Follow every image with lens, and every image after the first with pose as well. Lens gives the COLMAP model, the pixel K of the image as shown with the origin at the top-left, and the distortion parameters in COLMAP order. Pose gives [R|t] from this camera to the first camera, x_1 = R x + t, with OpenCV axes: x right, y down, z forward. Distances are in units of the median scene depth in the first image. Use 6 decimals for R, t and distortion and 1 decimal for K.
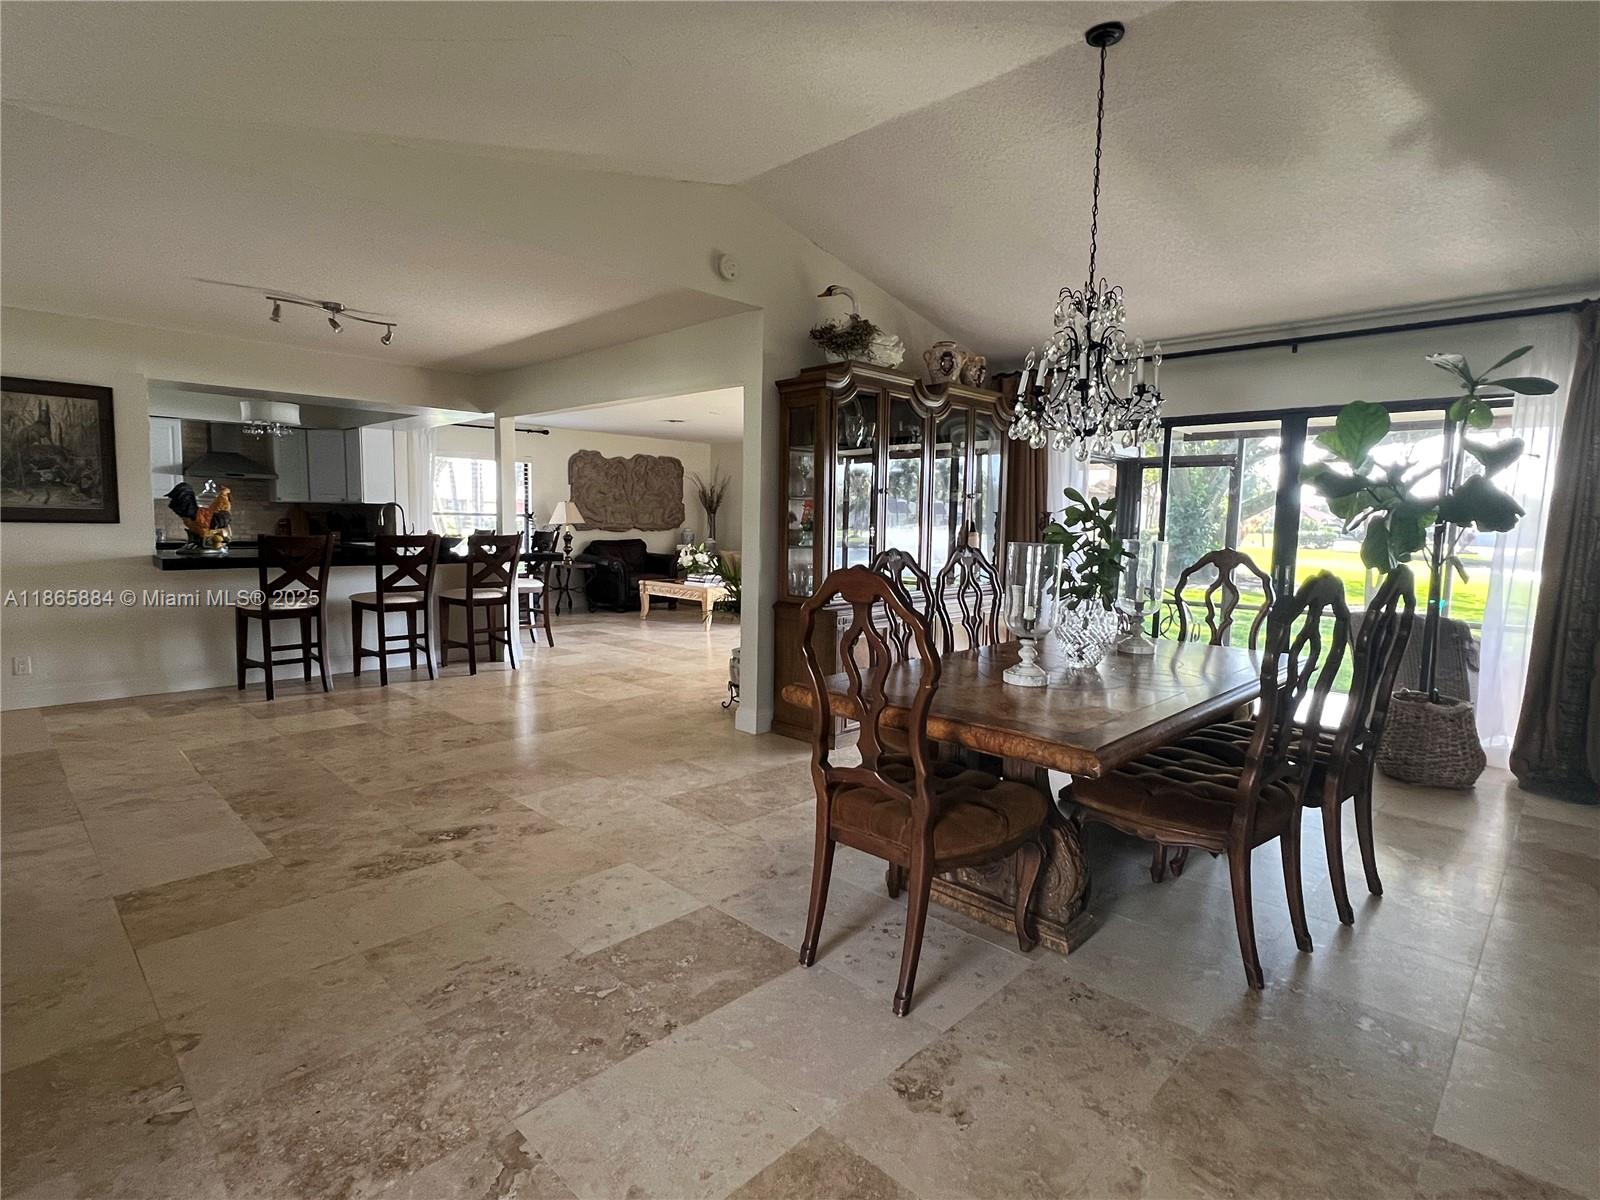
lens RADIAL K [[811.1, 0, 800.0], [0, 811.1, 600.0], [0, 0, 1]] dist [-0.003565, -0.000117]
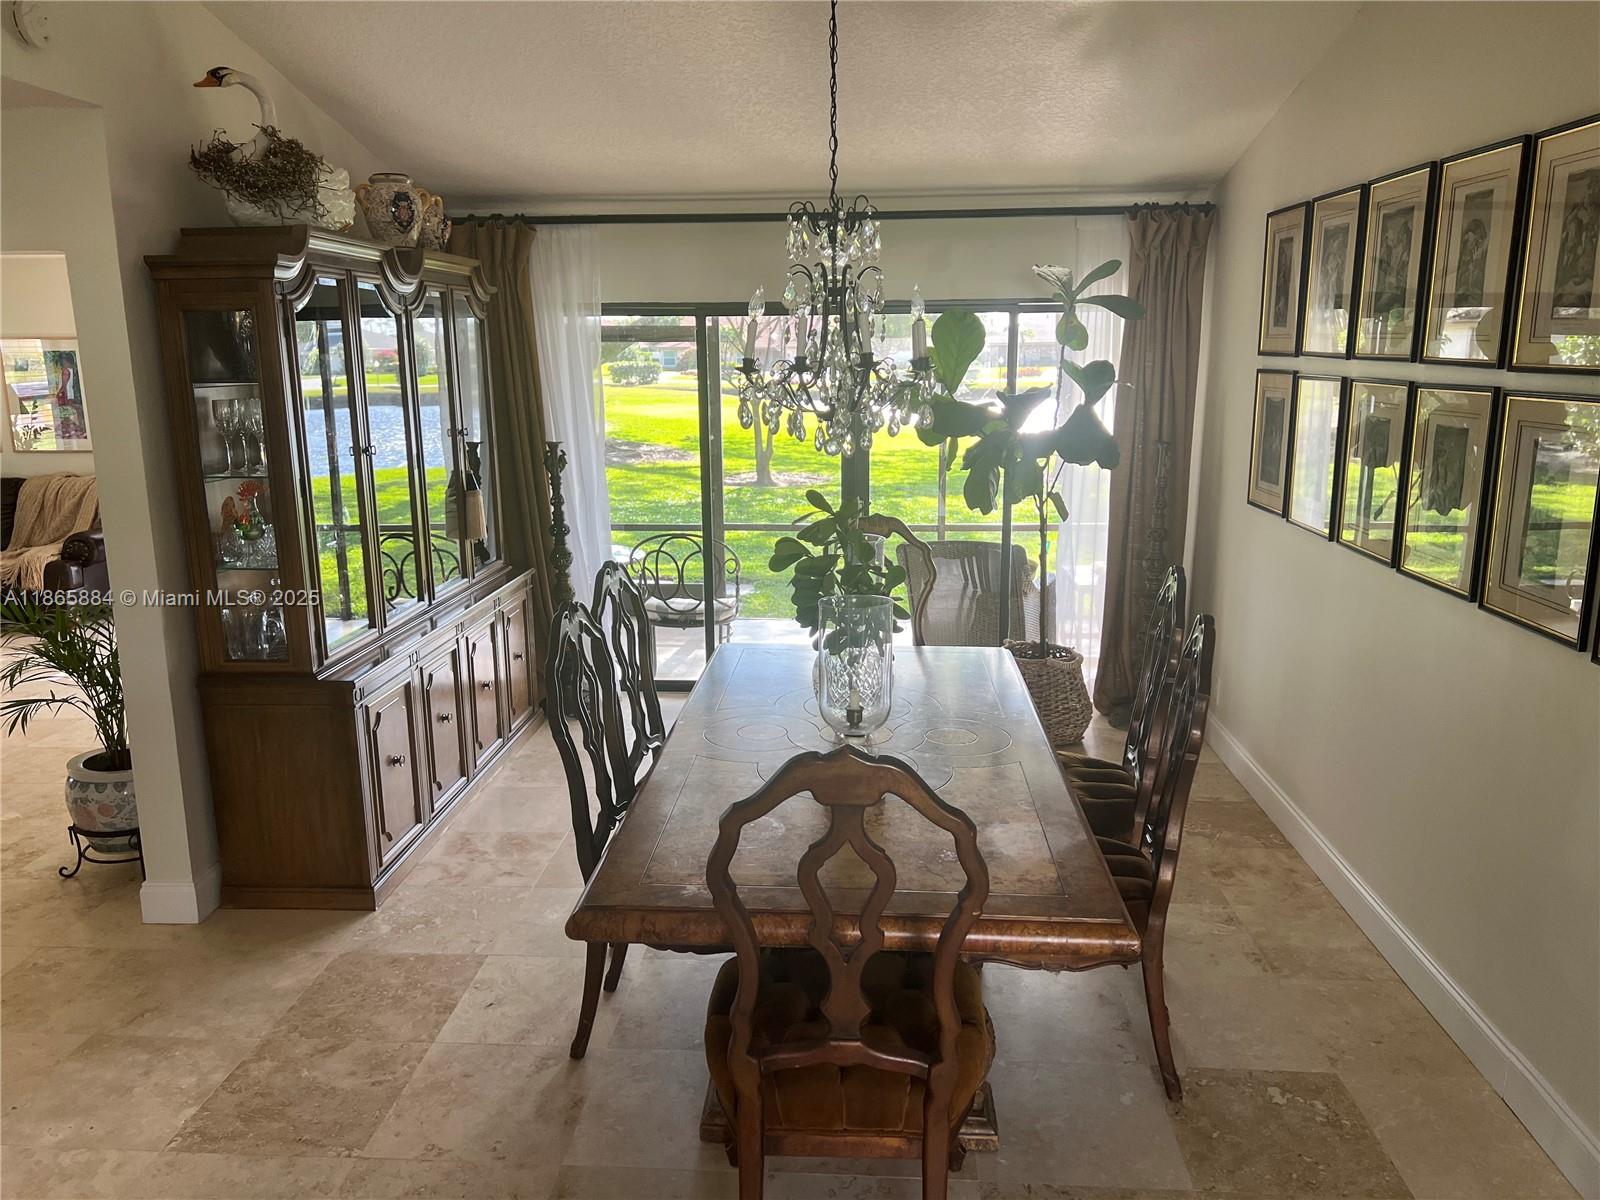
lens RADIAL K [[1194.3, 0, 800.0], [0, 1194.3, 600.0], [0, 0, 1]] dist [0.001887, -0.010337]
pose [[0.755325, -0.156643, 0.636355, -0.198635], [0.085077, 0.986235, 0.141785, -0.110498], [-0.649805, -0.052954, 0.758254, 0.132514]]
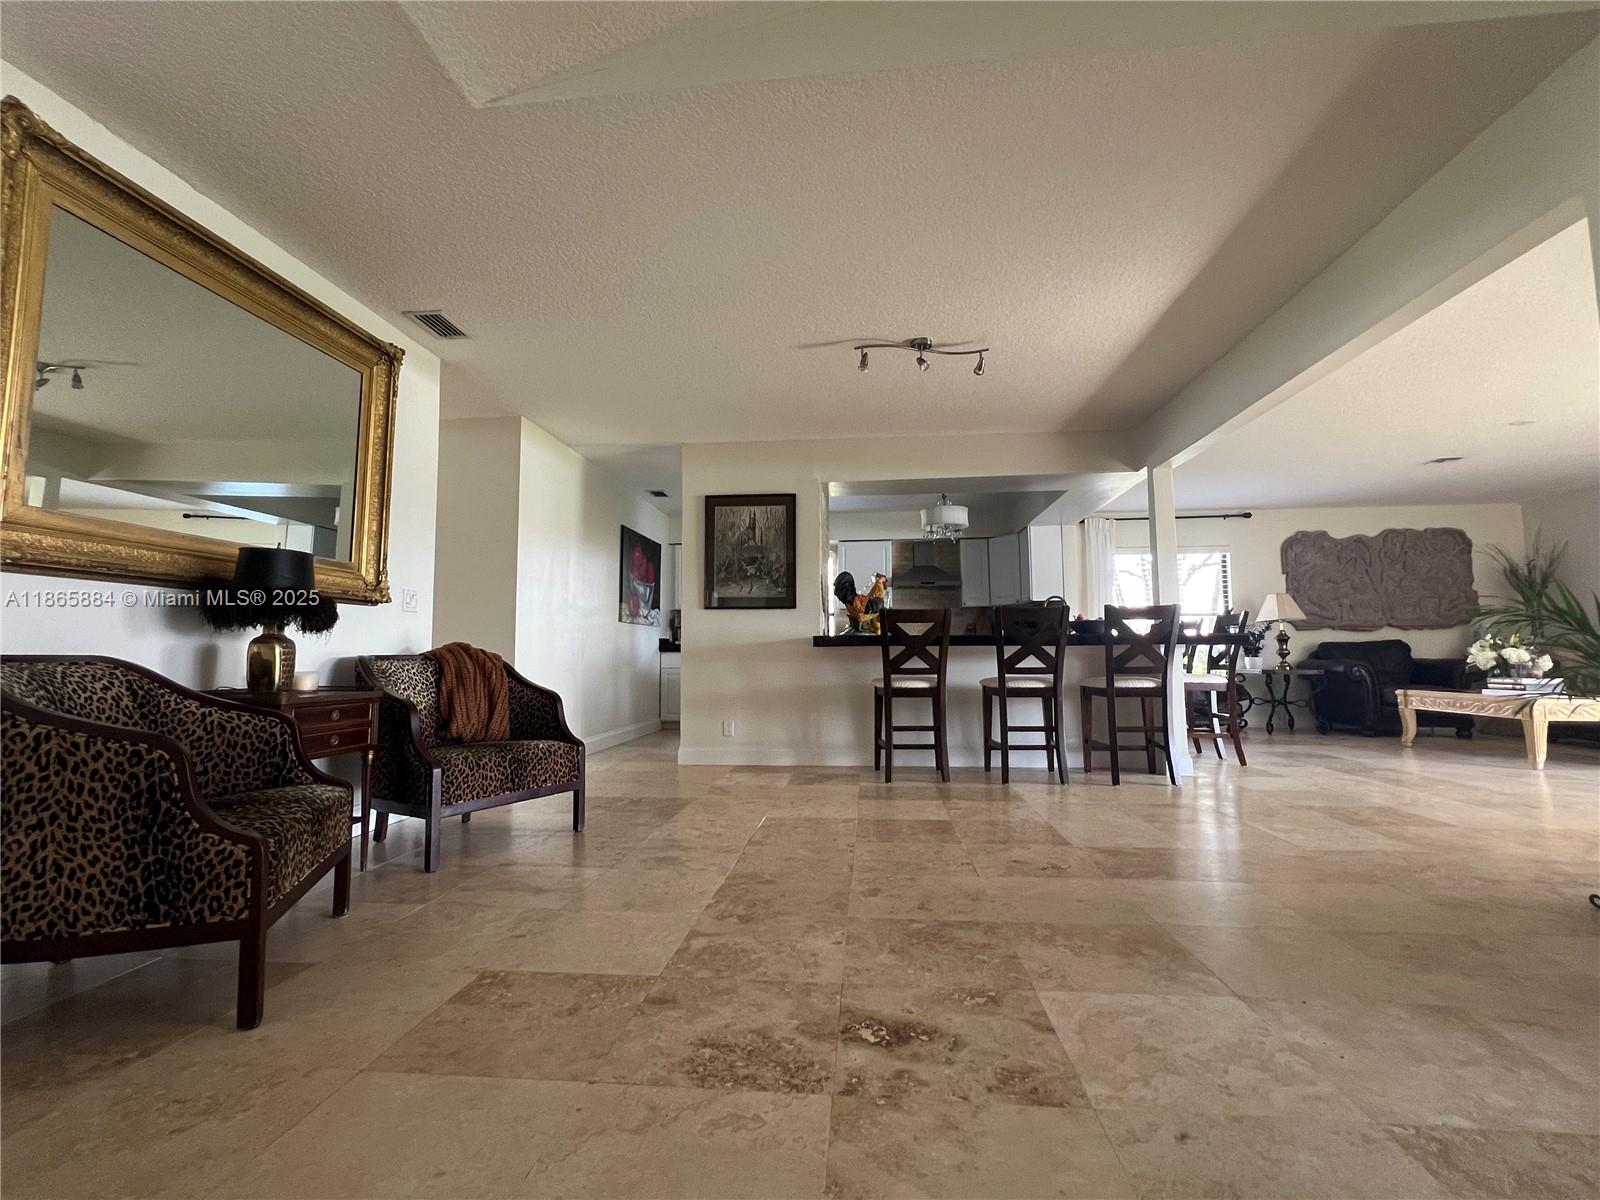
lens RADIAL K [[725.9, 0, 800.0], [0, 725.9, 600.0], [0, 0, 1]] dist [-0.002806, 0.000454]
pose [[0.619323, -0.086874, -0.780315, -0.038513], [-0.058128, 0.986059, -0.155915, 0.050748], [0.782982, 0.141920, 0.605639, 0.372968]]
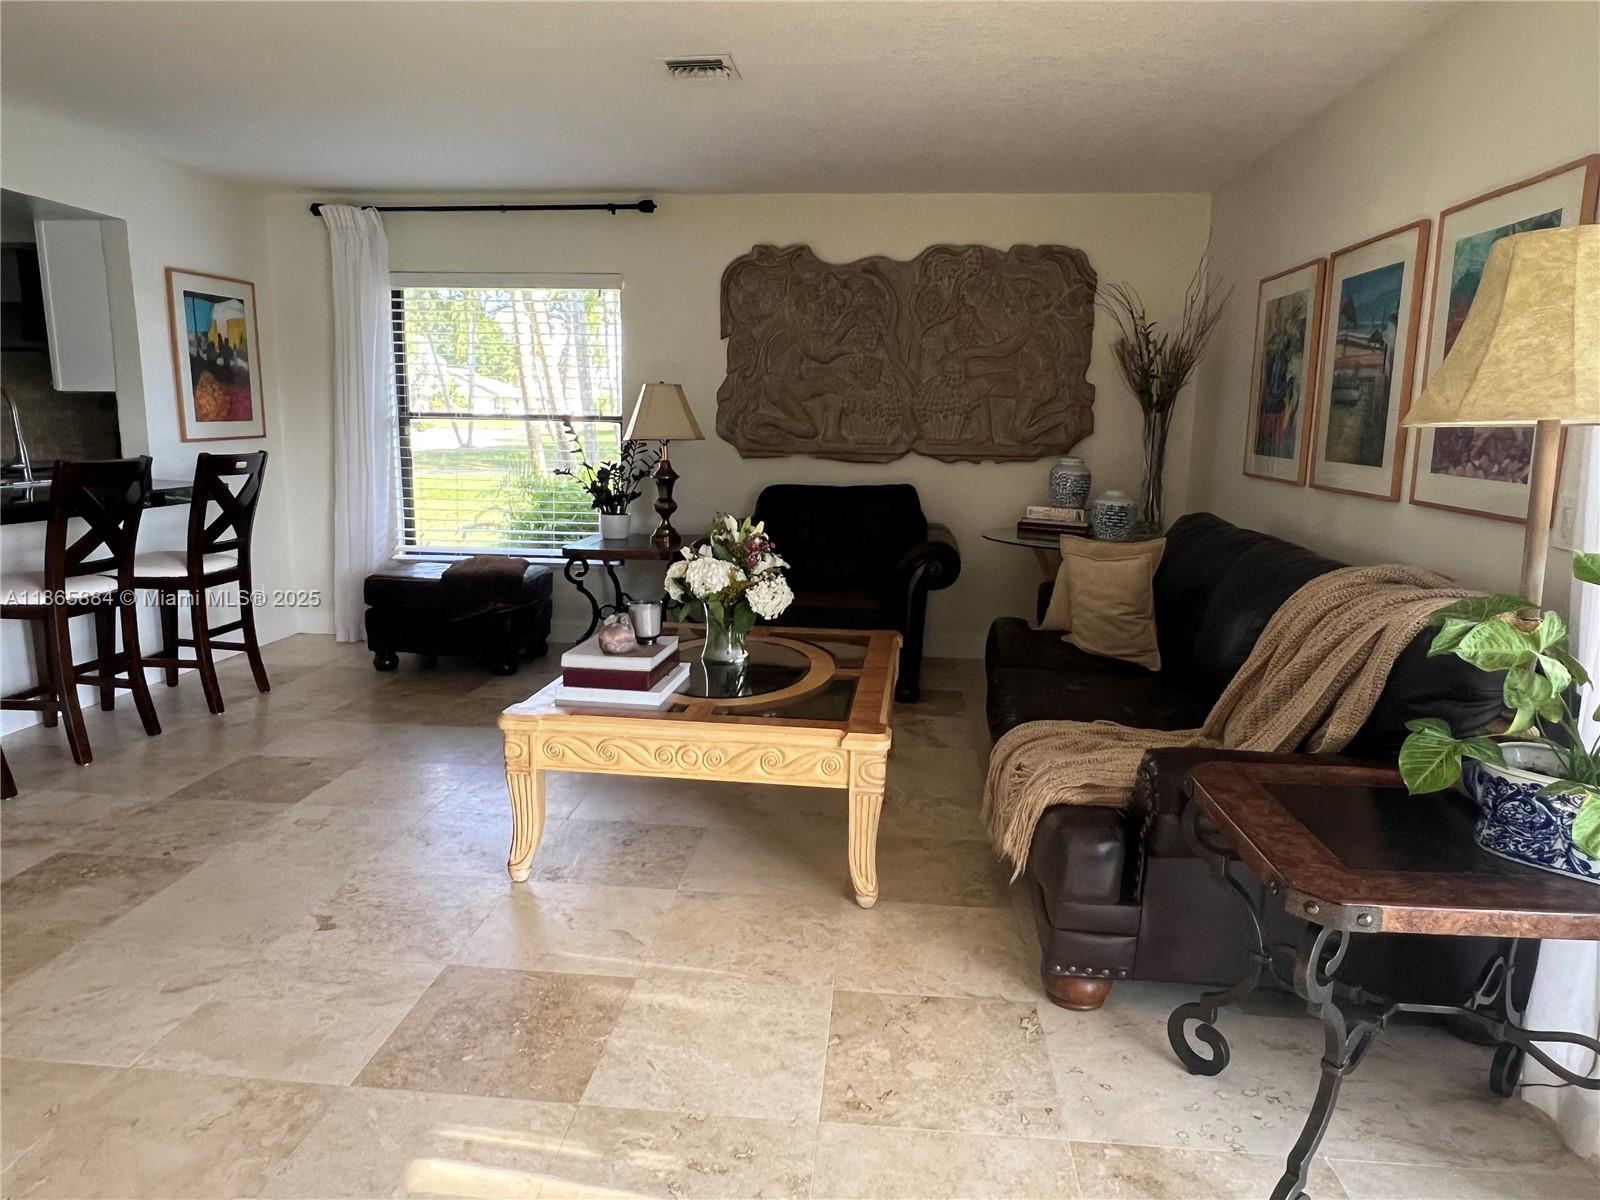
lens RADIAL K [[1052.9, 0, 800.0], [0, 1052.9, 600.0], [0, 0, 1]] dist [0.003544, 0.001126]
pose [[0.630057, 0.121665, -0.766958, 0.293977], [-0.075922, 0.992570, 0.095084, -0.142391], [0.772828, -0.001680, 0.634613, 1.454623]]
